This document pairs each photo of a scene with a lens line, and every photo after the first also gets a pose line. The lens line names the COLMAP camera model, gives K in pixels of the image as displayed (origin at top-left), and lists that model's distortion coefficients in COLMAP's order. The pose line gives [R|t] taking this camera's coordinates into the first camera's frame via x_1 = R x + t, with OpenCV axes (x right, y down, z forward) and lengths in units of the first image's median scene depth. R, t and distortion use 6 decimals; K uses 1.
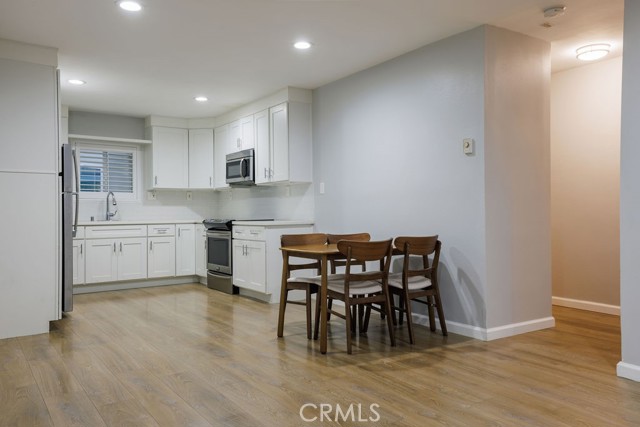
lens RADIAL K [[511.5, 0, 320.0], [0, 511.5, 213.5], [0, 0, 1]] dist [0.082914, 0.003539]
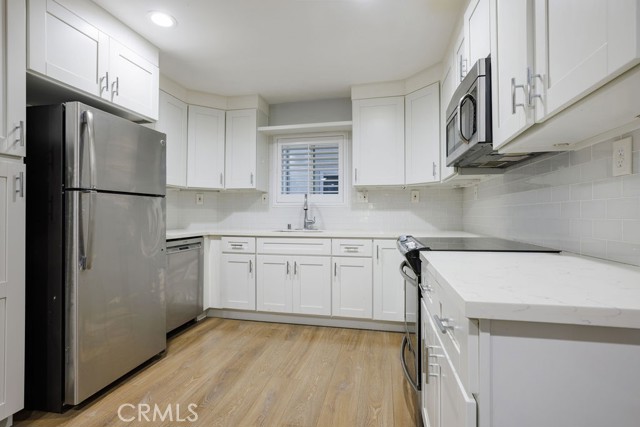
lens RADIAL K [[310.1, 0, 314.6], [0, 310.1, 213.4], [0, 0, 1]] dist [-0.000101, 0.000474]
pose [[0.690963, 0.002828, -0.722885, -0.050883], [-0.004804, 0.999988, -0.000680, -0.011256], [0.722874, 0.003943, 0.690968, 0.697839]]
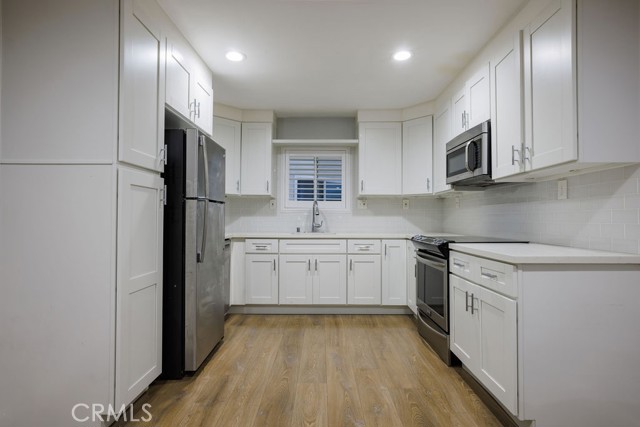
lens RADIAL K [[346.5, 0, 320.0], [0, 346.5, 213.5], [0, 0, 1]] dist [0.014951, 0.000051]
pose [[0.829547, -0.000096, -0.558436, -0.062531], [-0.009261, 0.999860, -0.013928, -0.011079], [0.558360, 0.016725, 0.829430, 0.518751]]
